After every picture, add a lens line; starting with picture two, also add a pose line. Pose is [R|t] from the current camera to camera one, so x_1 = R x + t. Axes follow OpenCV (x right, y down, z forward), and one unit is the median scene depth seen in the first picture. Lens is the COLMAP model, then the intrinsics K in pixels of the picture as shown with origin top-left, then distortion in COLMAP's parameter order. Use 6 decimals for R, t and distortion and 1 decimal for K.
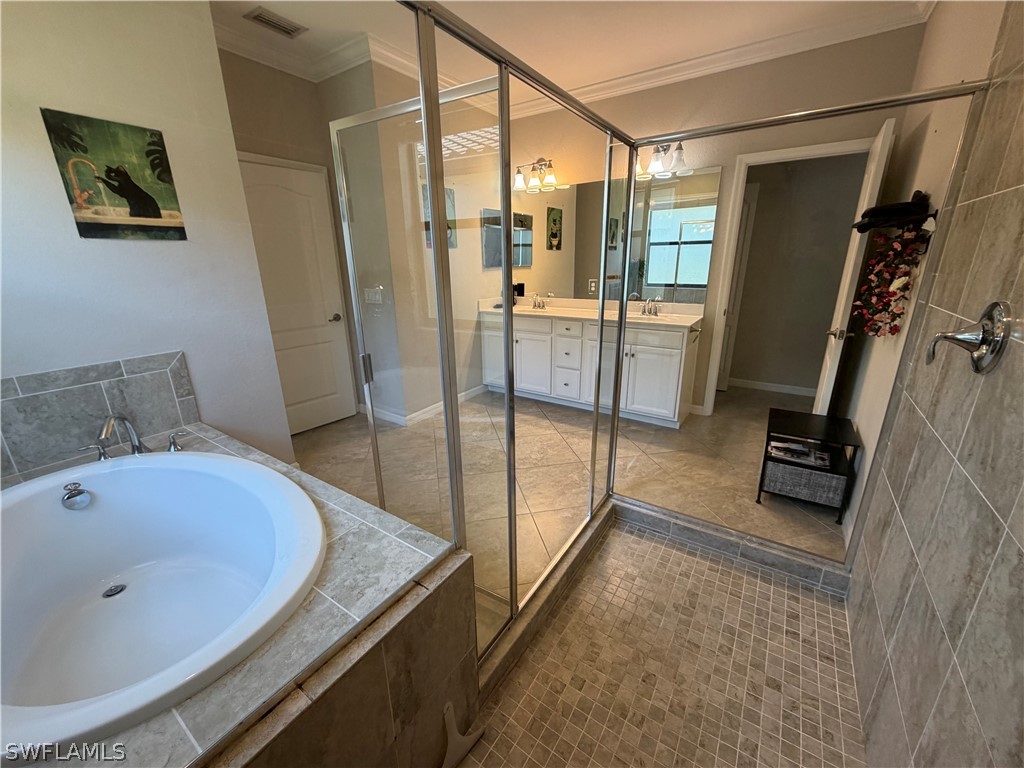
lens RADIAL K [[407.0, 0, 508.9], [0, 407.0, 382.6], [0, 0, 1]] dist [0.000734, -0.000175]
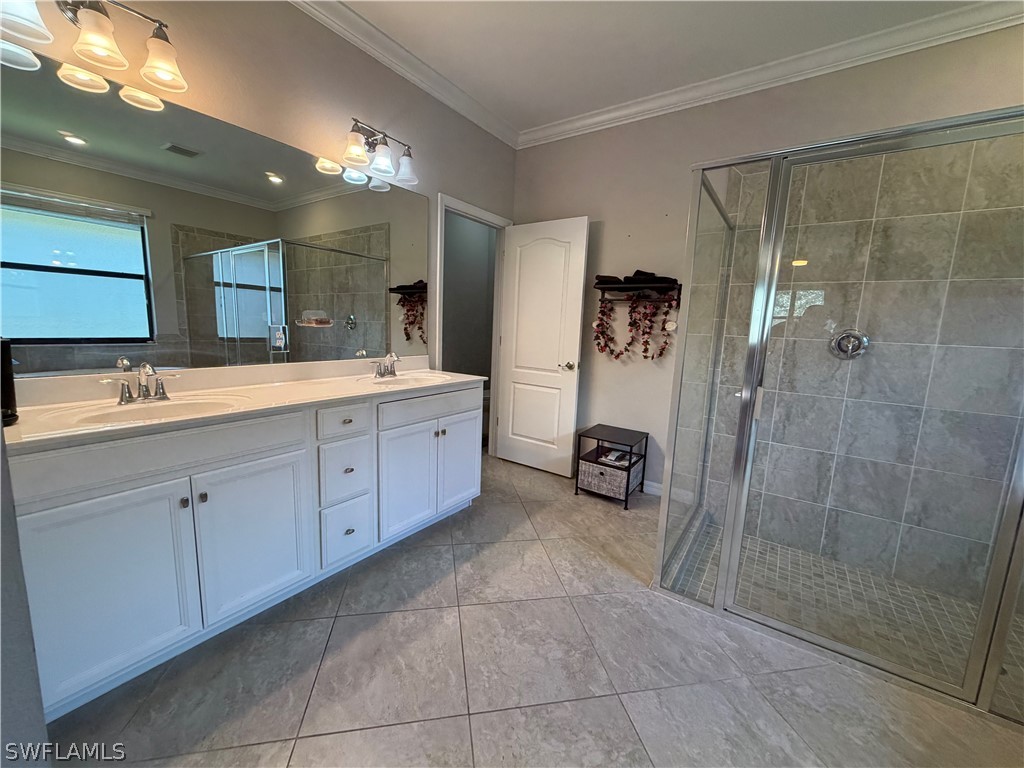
lens RADIAL K [[407.0, 0, 509.1], [0, 407.0, 384.0], [0, 0, 1]] dist [0.000734, -0.000175]
pose [[0.016369, -0.128430, 0.991583, -0.637808], [0.256358, 0.959105, 0.119992, -0.350545], [-0.966443, 0.252236, 0.048623, 1.479839]]
